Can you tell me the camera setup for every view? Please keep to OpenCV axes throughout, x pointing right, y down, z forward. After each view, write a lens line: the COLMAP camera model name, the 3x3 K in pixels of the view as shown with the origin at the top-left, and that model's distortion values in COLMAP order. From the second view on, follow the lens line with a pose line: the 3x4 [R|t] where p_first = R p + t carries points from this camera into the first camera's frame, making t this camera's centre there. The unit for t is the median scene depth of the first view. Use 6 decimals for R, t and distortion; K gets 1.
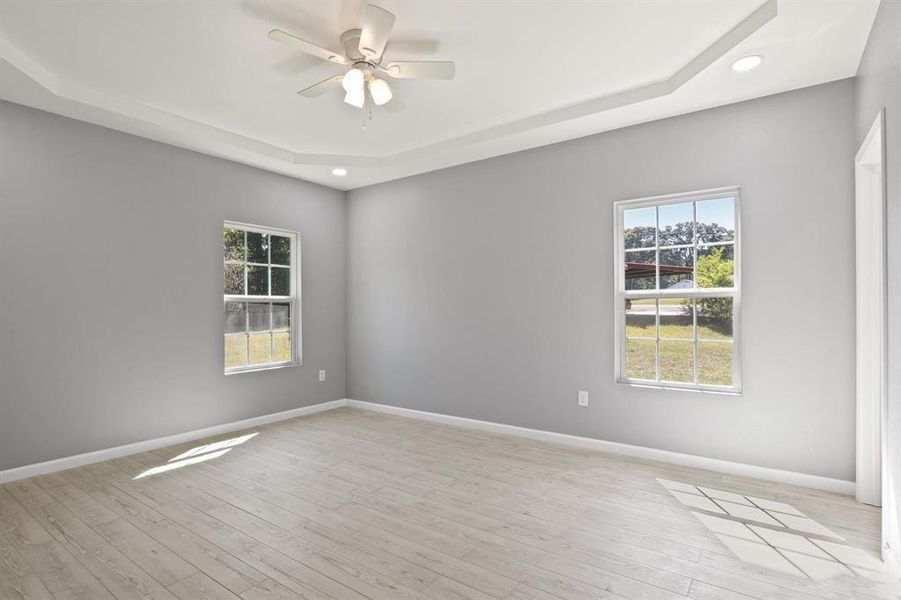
lens RADIAL K [[451.9, 0, 450.5], [0, 451.9, 300.0], [0, 0, 1]] dist [-0.007119, -0.000024]
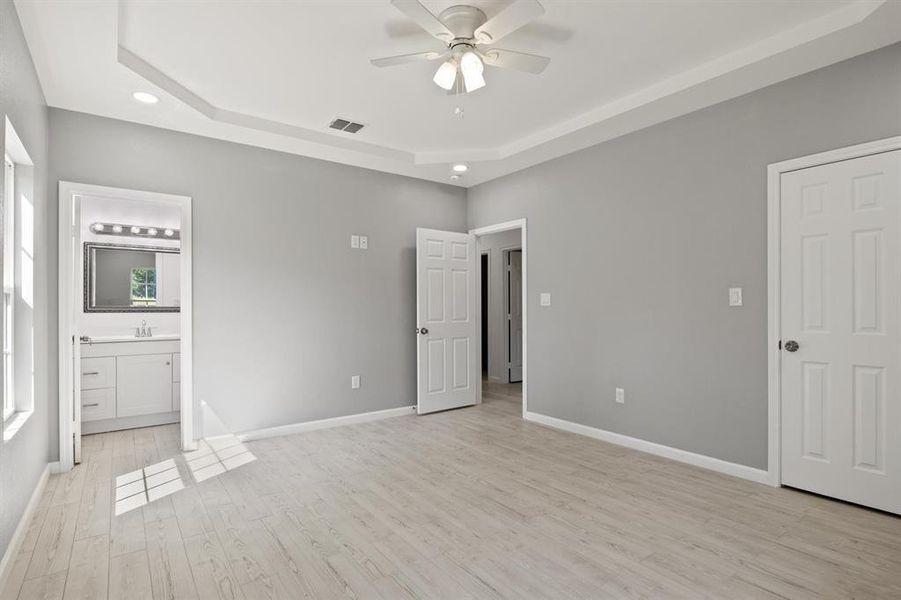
lens RADIAL K [[451.9, 0, 450.5], [0, 451.9, 300.0], [0, 0, 1]] dist [-0.007119, -0.000024]
pose [[-0.951861, 0.015242, 0.306152, -0.467951], [0.004461, 0.999346, -0.035883, 0.041417], [-0.306499, -0.032790, -0.951306, 1.969636]]
